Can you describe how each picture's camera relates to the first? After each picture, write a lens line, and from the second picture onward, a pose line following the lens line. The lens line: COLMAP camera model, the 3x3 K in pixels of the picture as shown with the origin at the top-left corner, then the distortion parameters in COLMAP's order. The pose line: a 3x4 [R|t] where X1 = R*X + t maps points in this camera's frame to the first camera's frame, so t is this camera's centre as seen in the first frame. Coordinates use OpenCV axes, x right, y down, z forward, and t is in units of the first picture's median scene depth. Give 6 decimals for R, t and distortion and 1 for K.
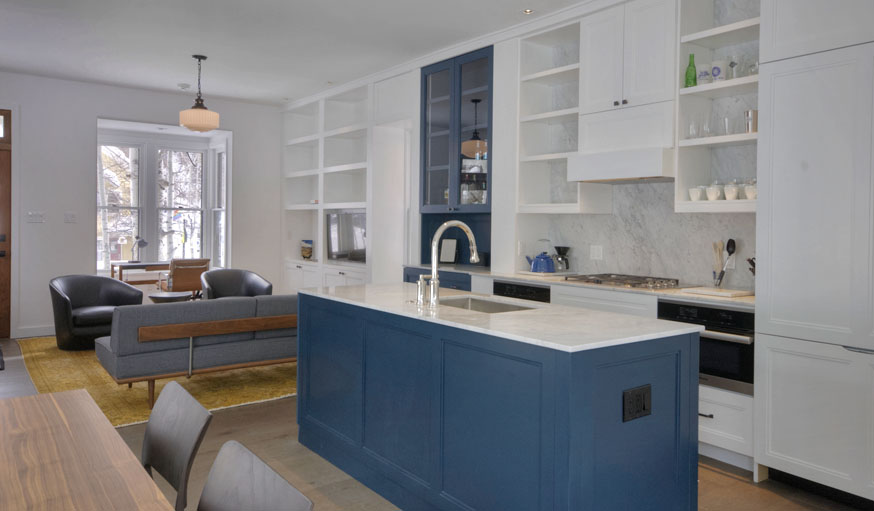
lens RADIAL K [[606.2, 0, 438.7], [0, 606.2, 219.3], [0, 0, 1]] dist [0.021466, 0.002546]
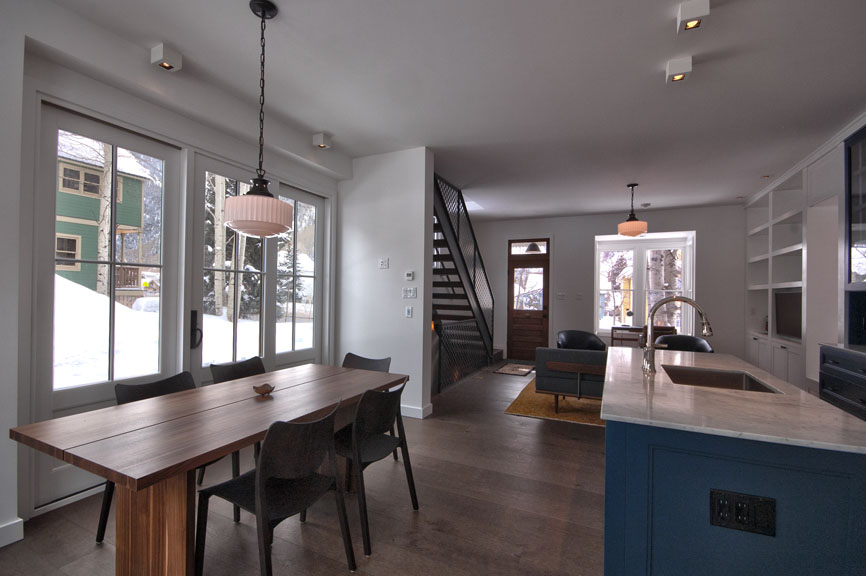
lens RADIAL K [[405.3, 0, 433.0], [0, 405.3, 288.0], [0, 0, 1]] dist [-0.001598, -0.000537]
pose [[0.475713, -0.017191, -0.879433, 0.224855], [-0.004612, 0.999747, -0.022038, 0.001686], [0.879589, 0.014539, 0.475513, 0.126401]]
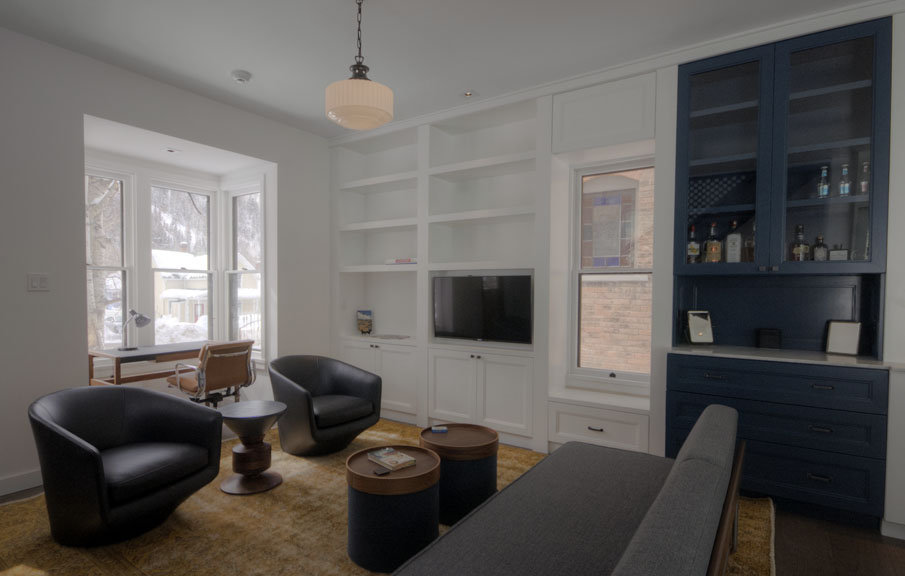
lens RADIAL K [[475.5, 0, 449.5], [0, 475.5, 298.9], [0, 0, 1]] dist [0.000416, -0.000643]
pose [[0.953047, -0.012417, 0.302567, -0.454462], [0.003113, 0.999508, 0.031216, 0.000004], [-0.302806, -0.028809, 0.952617, 0.563392]]
